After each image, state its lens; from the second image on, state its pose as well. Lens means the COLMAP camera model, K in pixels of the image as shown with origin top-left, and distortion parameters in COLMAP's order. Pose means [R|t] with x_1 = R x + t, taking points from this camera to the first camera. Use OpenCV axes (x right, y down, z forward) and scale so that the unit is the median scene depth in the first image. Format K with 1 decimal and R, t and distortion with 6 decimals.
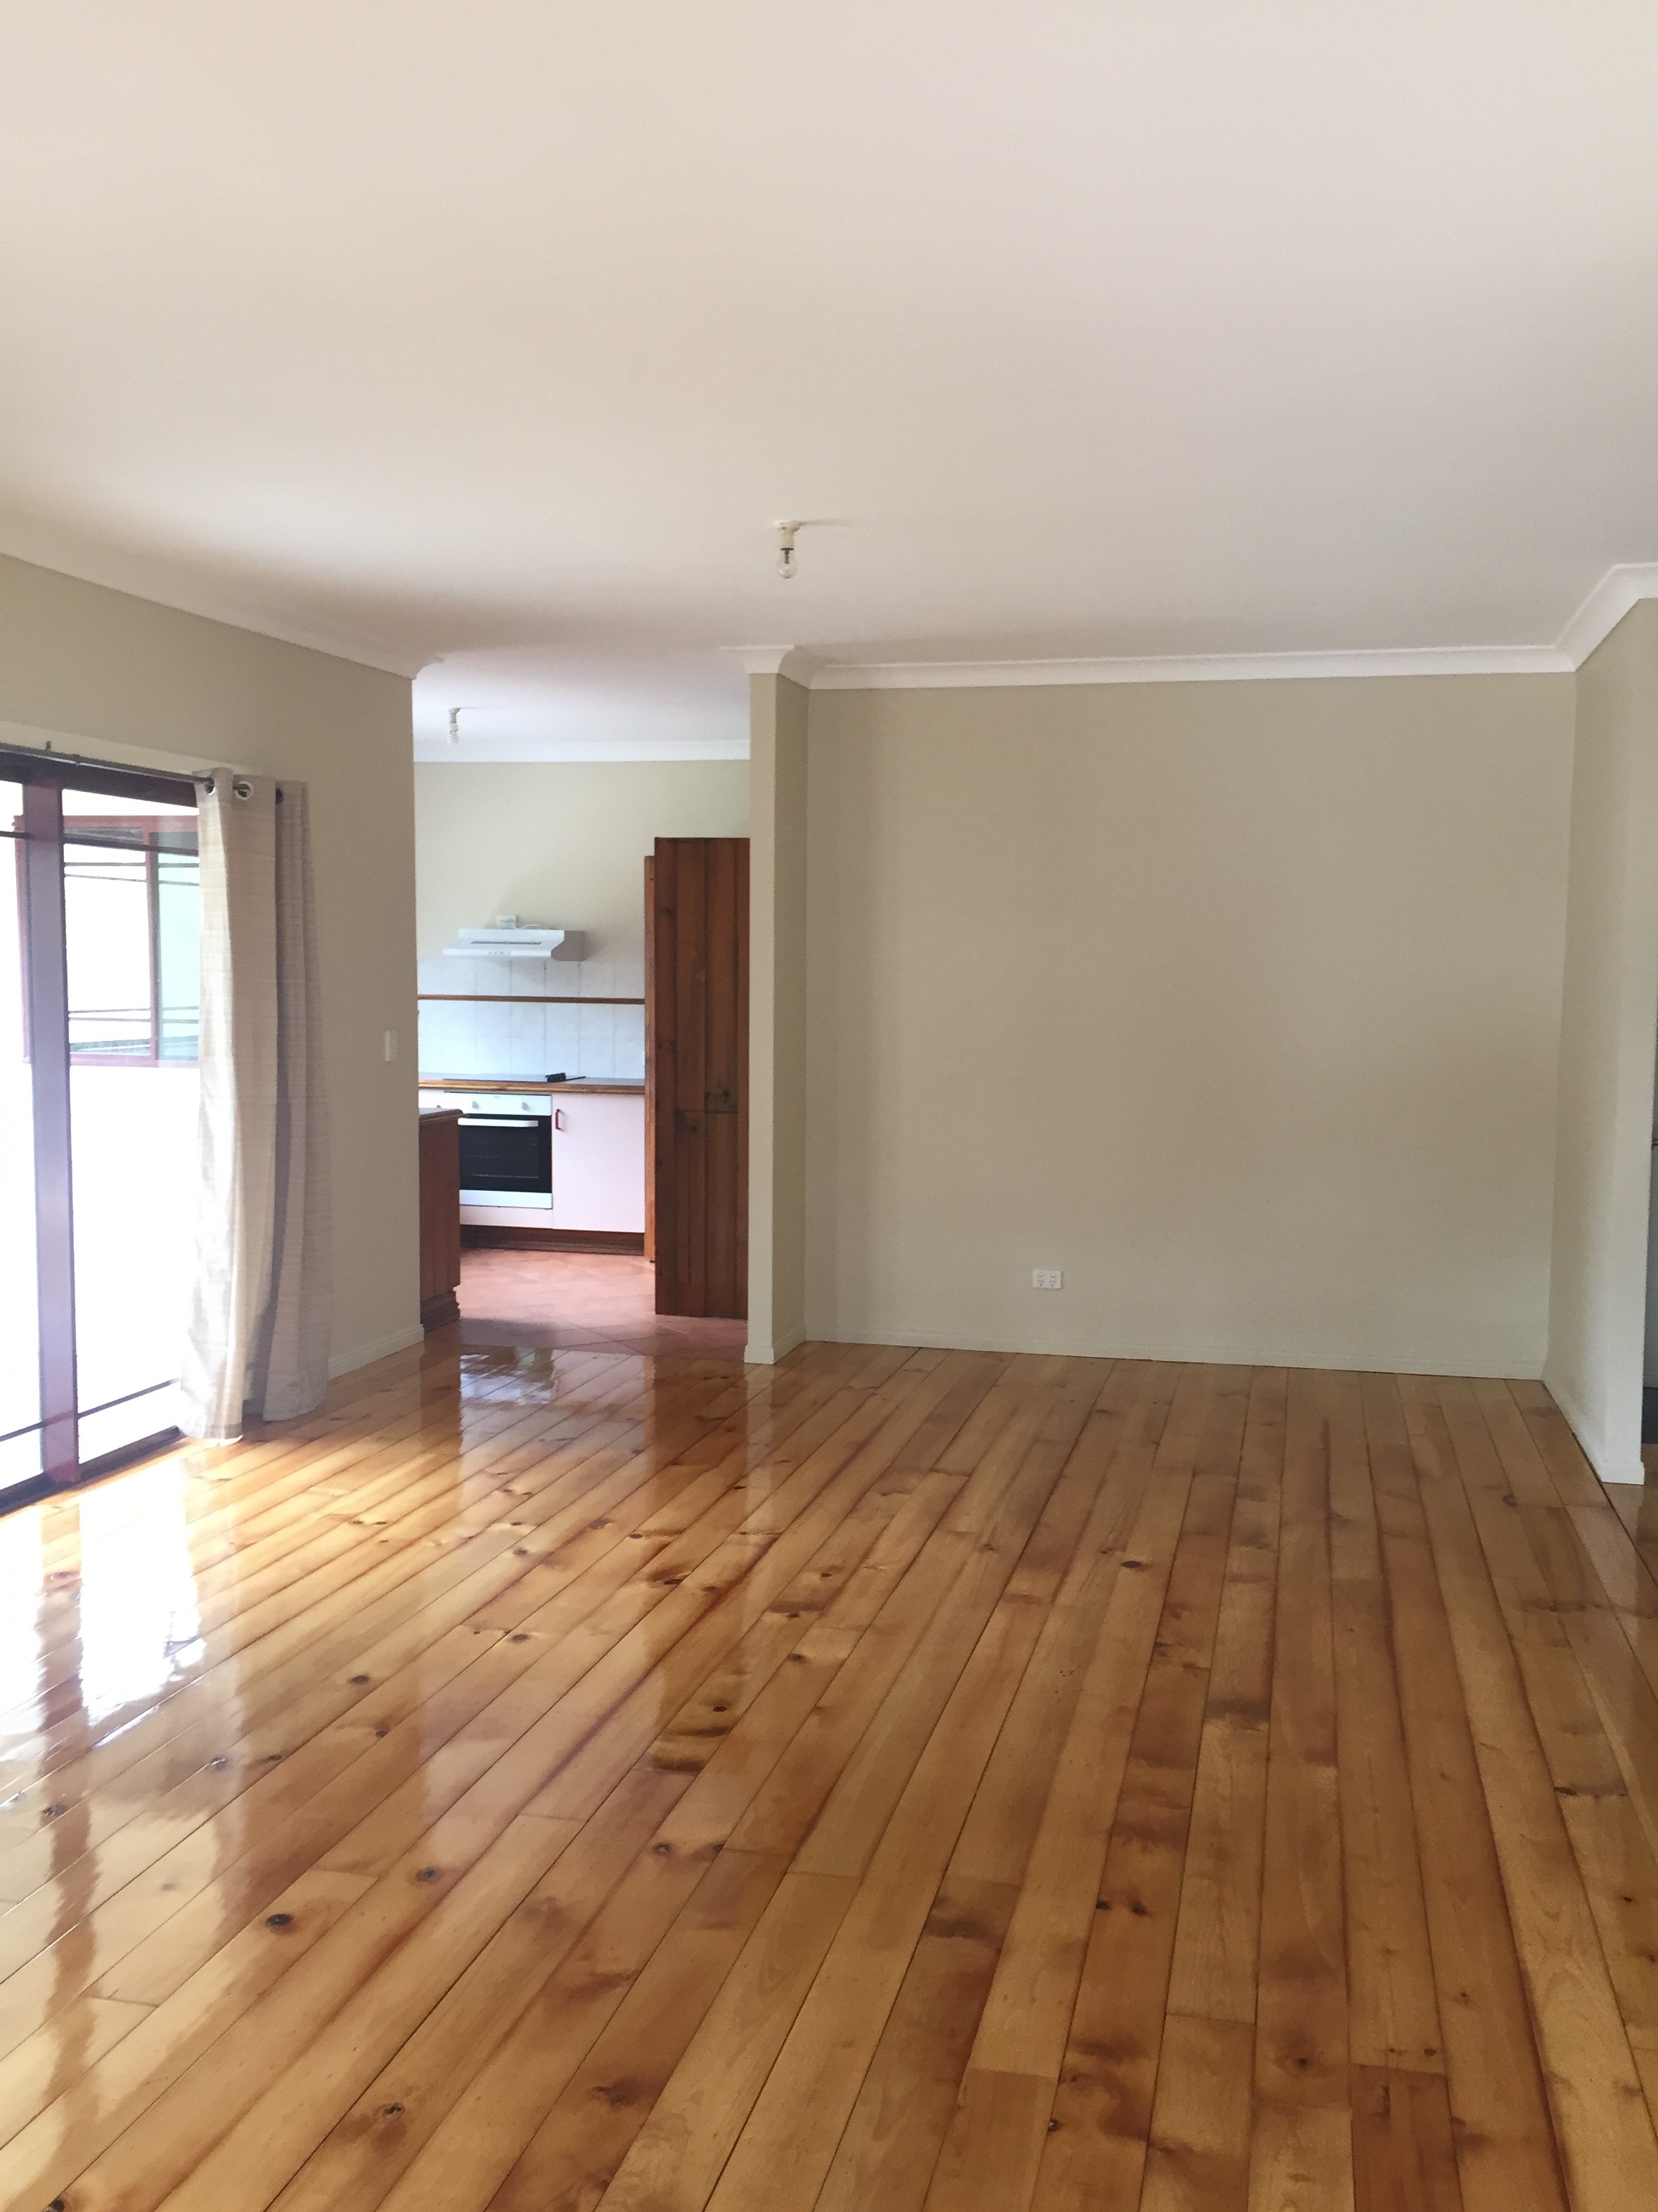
lens RADIAL K [[1980.1, 0, 829.5], [0, 1980.1, 1107.4], [0, 0, 1]] dist [0.085941, 0.003047]
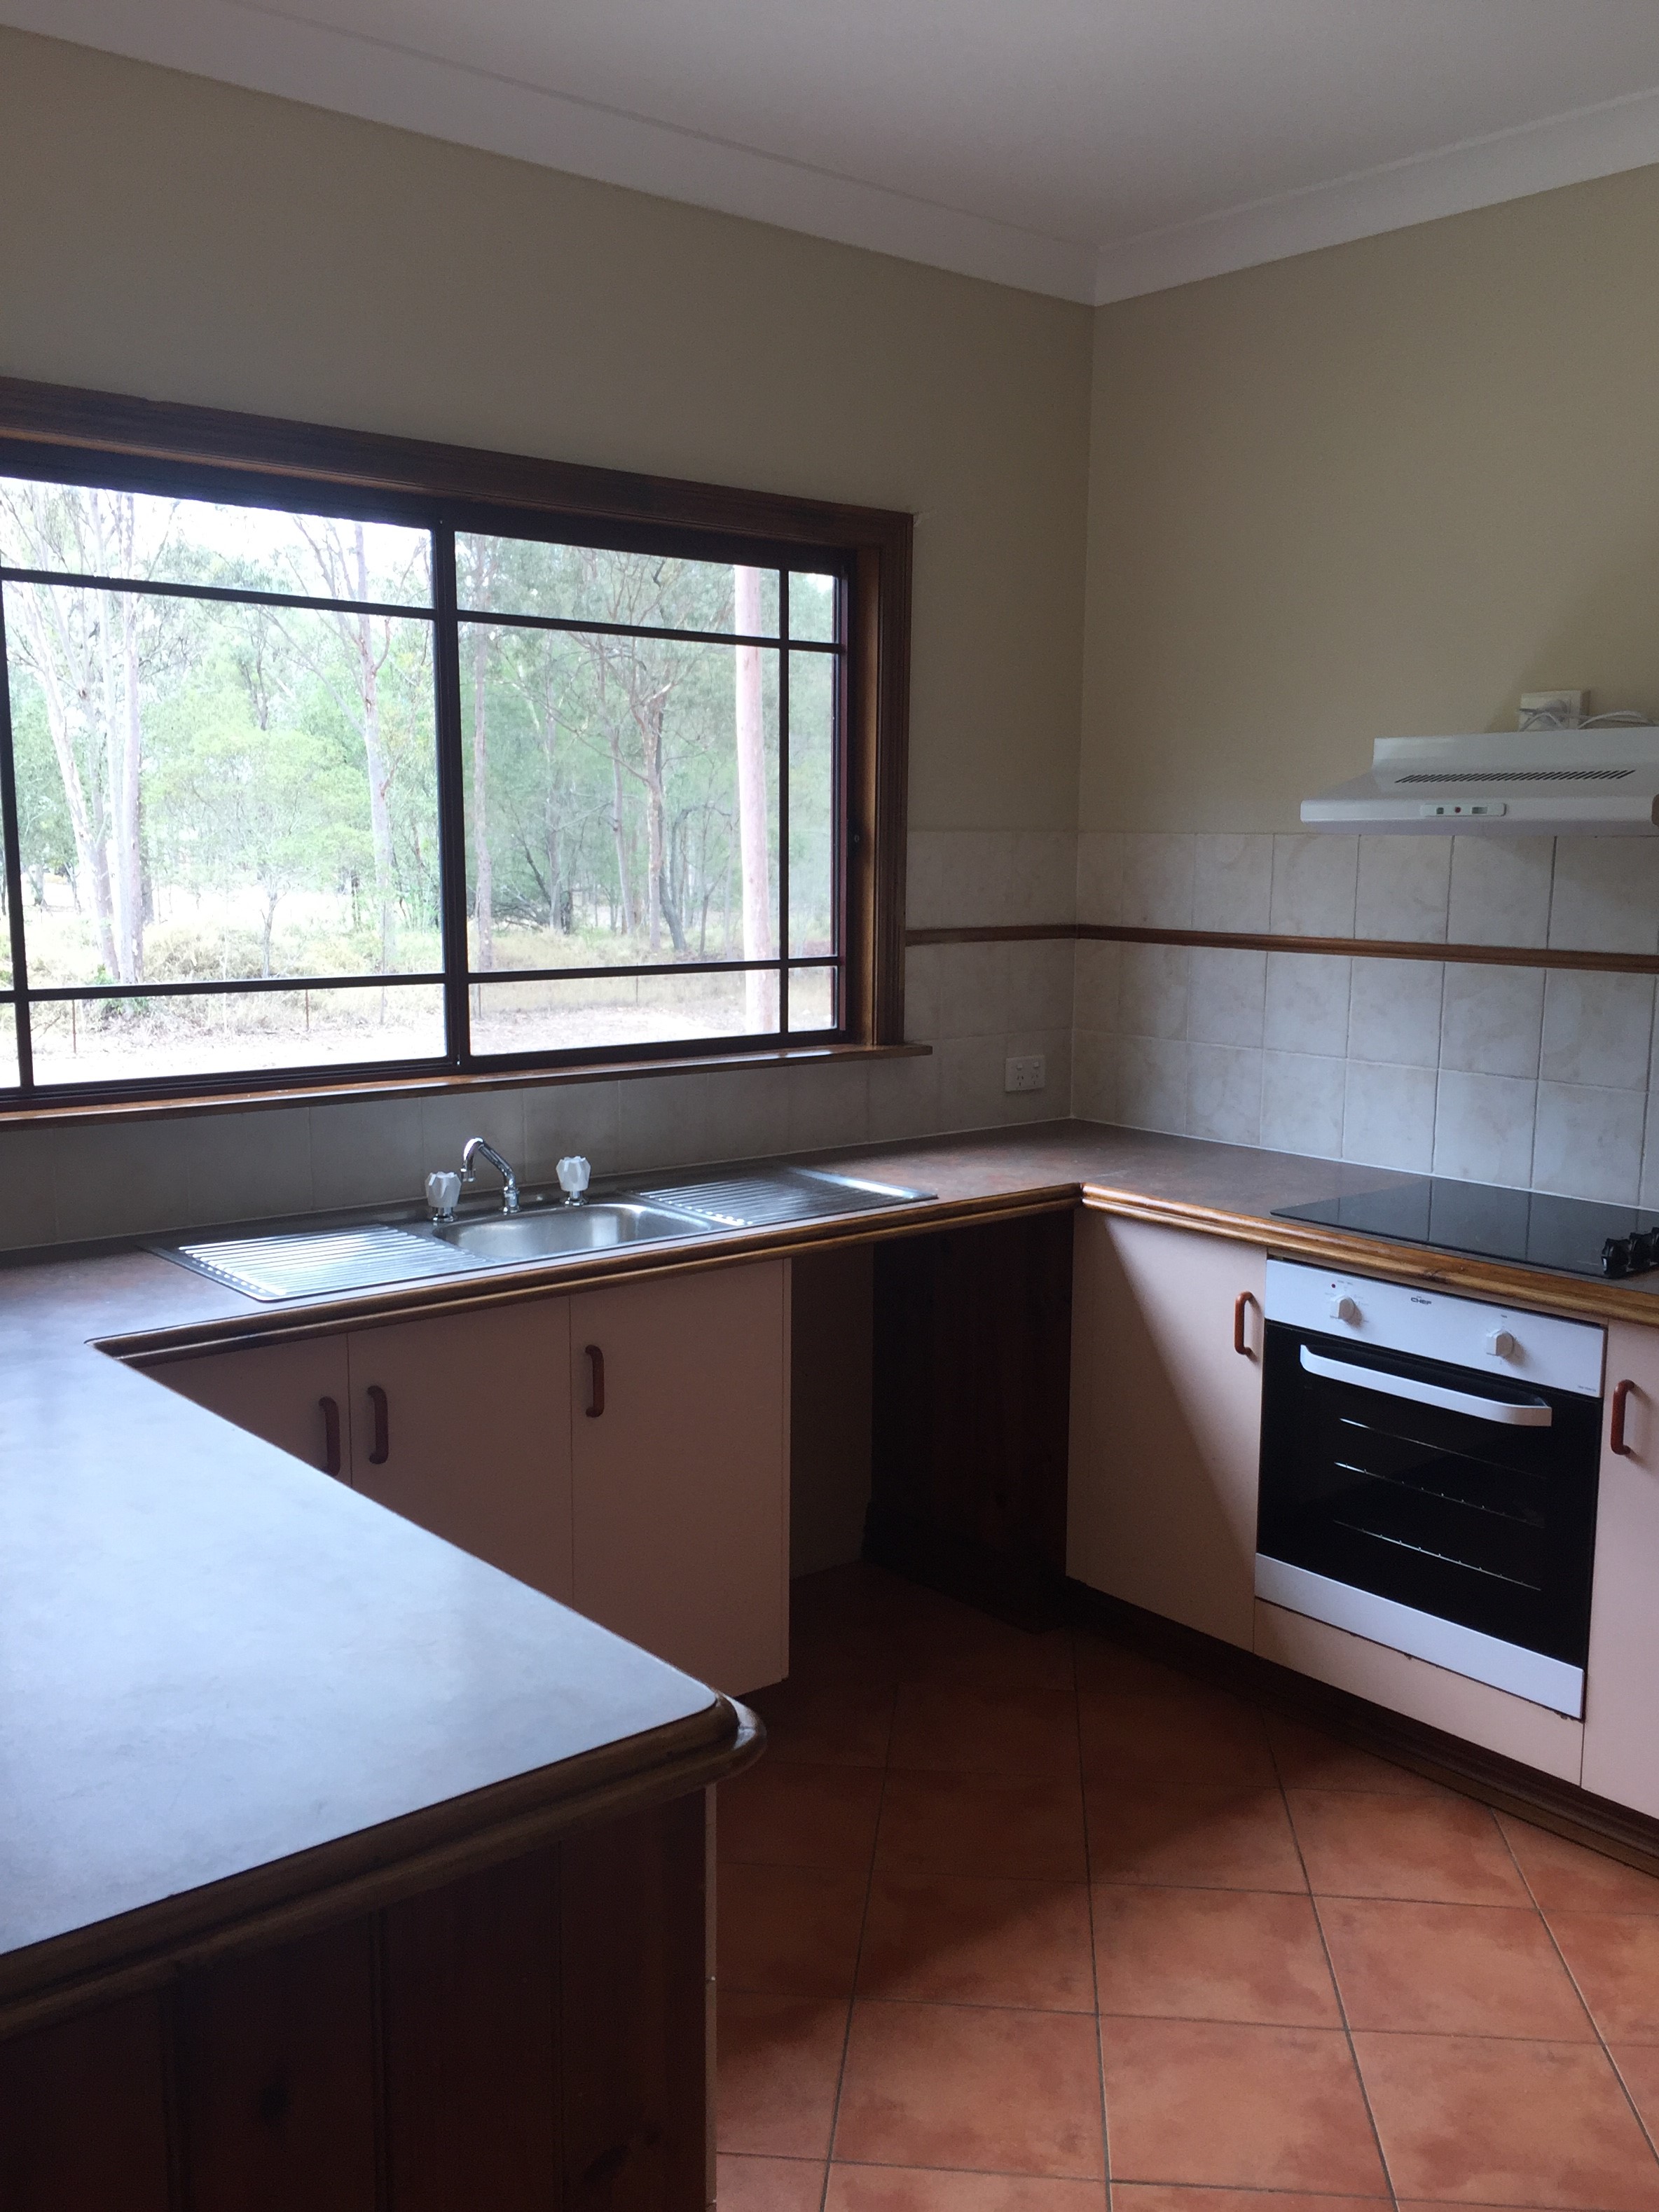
lens RADIAL K [[1980.6, 0, 826.8], [0, 1980.6, 1115.3], [0, 0, 1]] dist [0.085941, 0.003047]
pose [[0.796241, 0.086110, -0.598821, -0.061435], [-0.047393, 0.995655, 0.080156, -0.052440], [0.603121, -0.035444, 0.796862, 0.708971]]
